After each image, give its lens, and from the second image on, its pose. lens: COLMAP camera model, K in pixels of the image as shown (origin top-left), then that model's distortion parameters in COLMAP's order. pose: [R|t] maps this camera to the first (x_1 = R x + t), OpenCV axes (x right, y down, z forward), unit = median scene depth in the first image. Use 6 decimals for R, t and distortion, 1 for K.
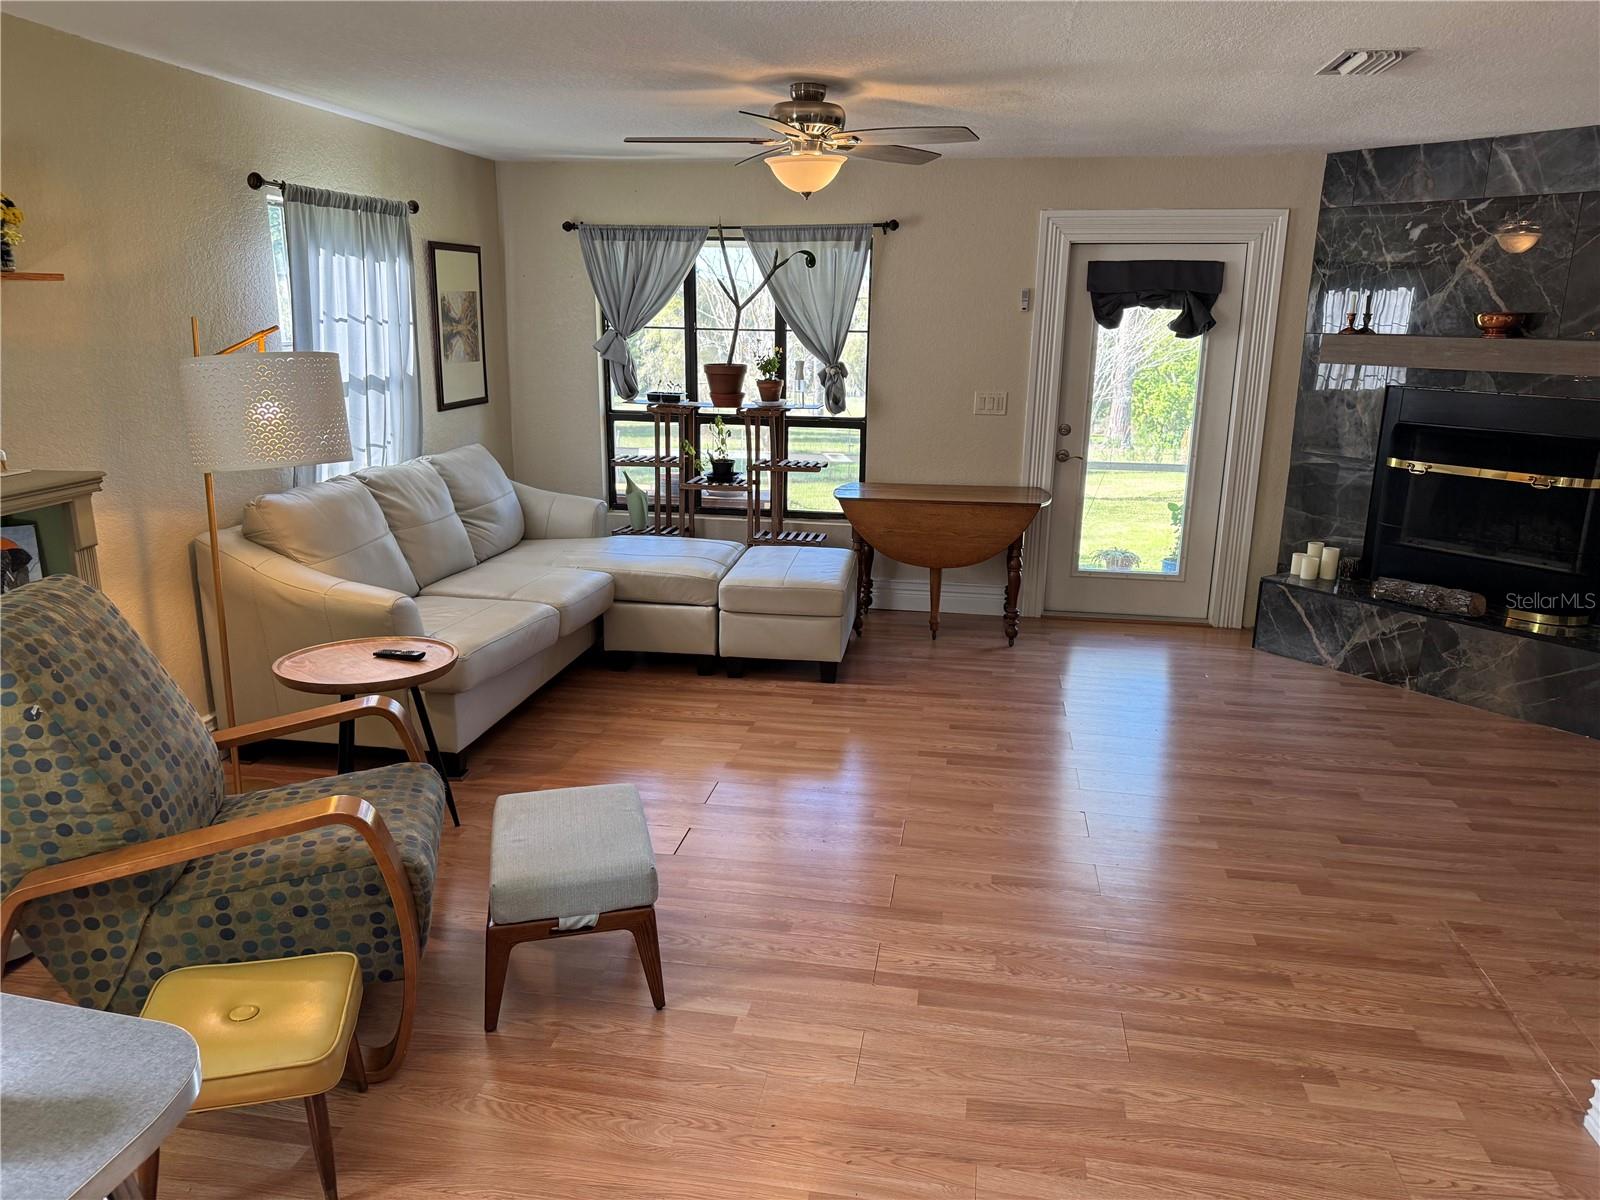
lens RADIAL K [[1111.8, 0, 792.9], [0, 1111.8, 605.6], [0, 0, 1]] dist [0.067862, -0.086624]
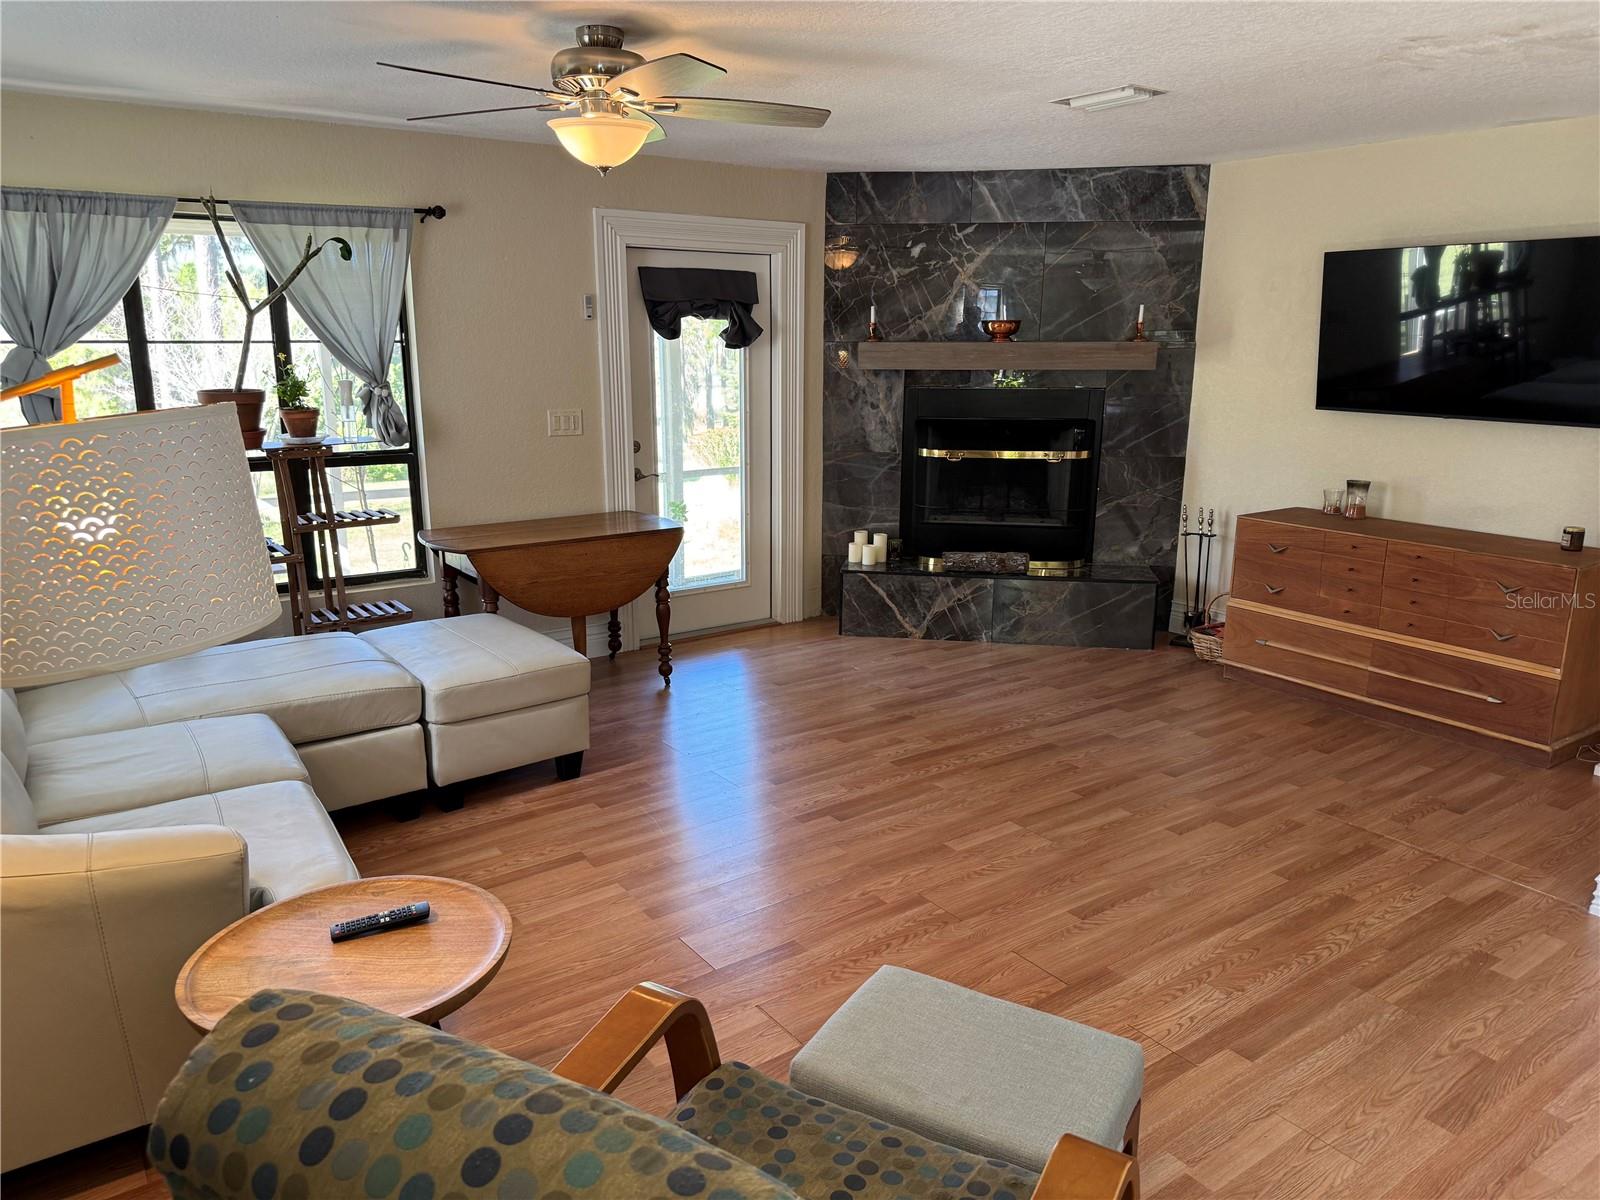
lens RADIAL K [[1111.8, 0, 784.6], [0, 1111.8, 613.3], [0, 0, 1]] dist [0.067862, -0.086624]
pose [[0.706285, -0.183751, 0.683665, -0.363594], [0.182790, 0.980314, 0.074644, -0.074884], [-0.683922, 0.072247, 0.725969, 0.275437]]
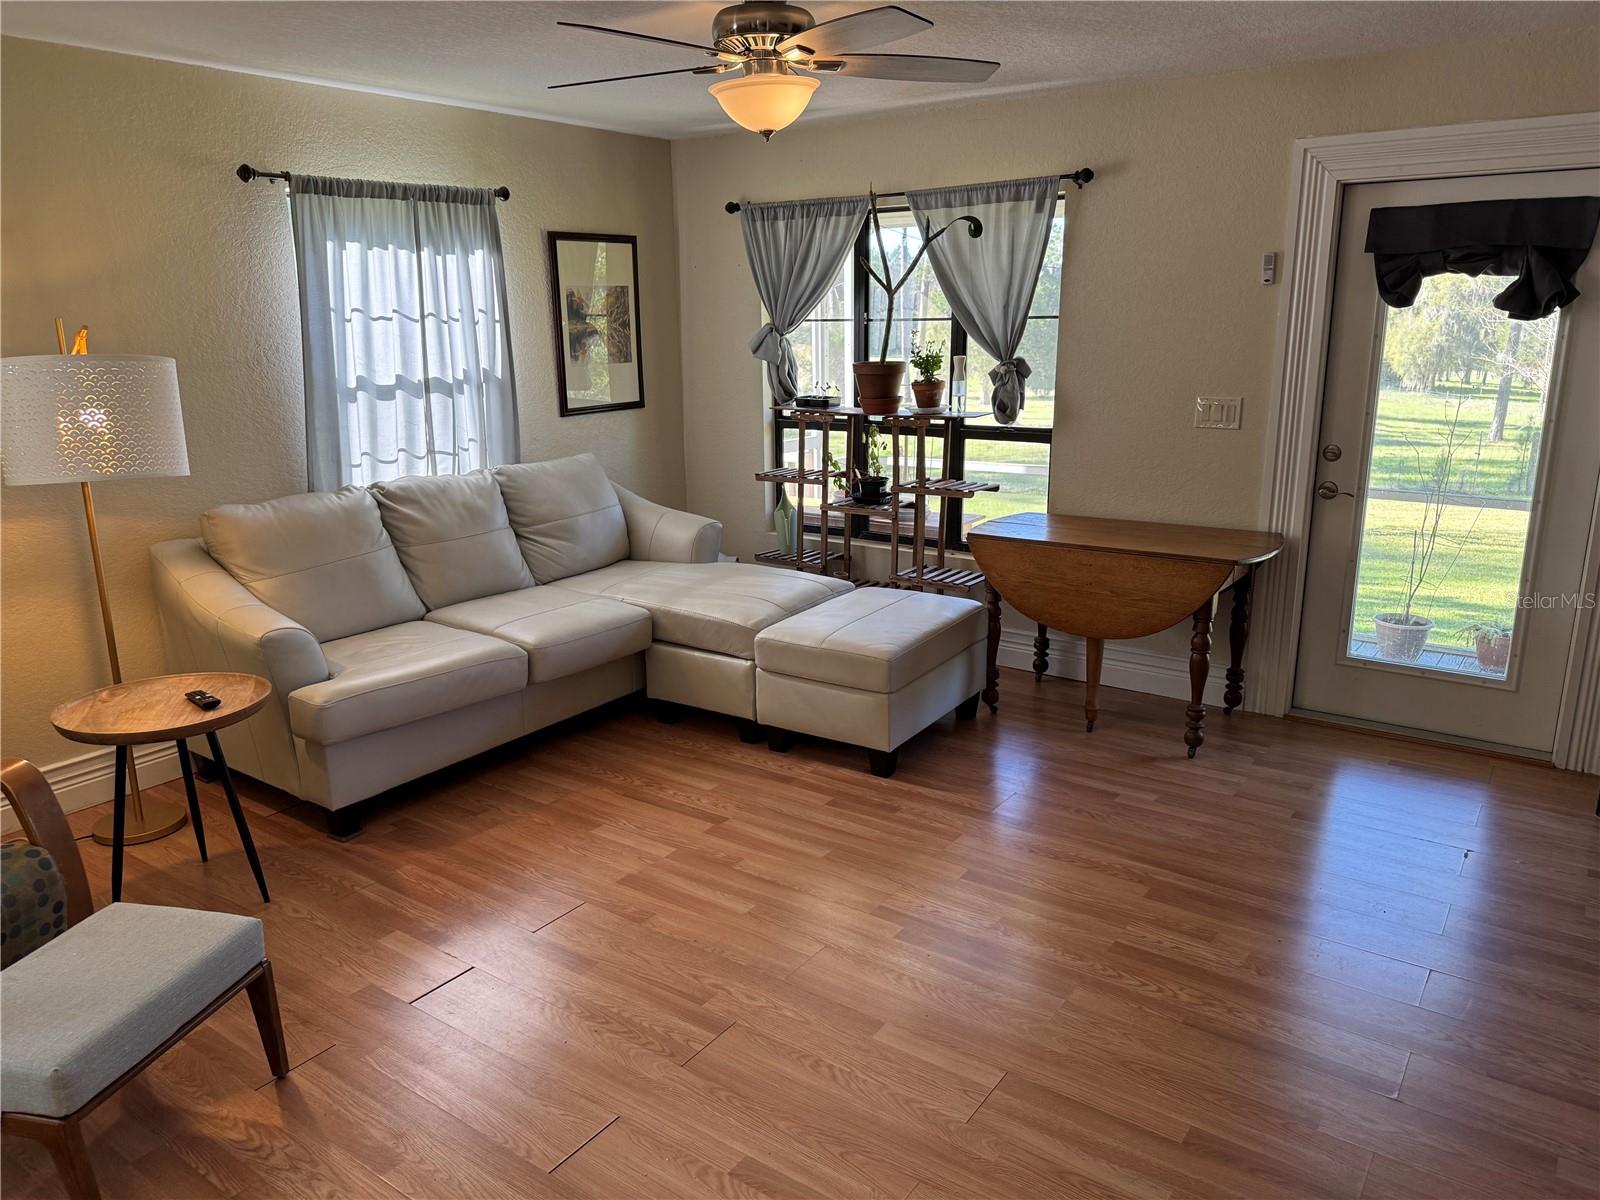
lens RADIAL K [[1111.8, 0, 797.9], [0, 1111.8, 604.3], [0, 0, 1]] dist [0.067862, -0.086624]
pose [[0.901405, 0.087319, -0.424080, 0.276335], [-0.086214, 0.996037, 0.021834, -0.056725], [0.424307, 0.016880, 0.905361, 0.255829]]
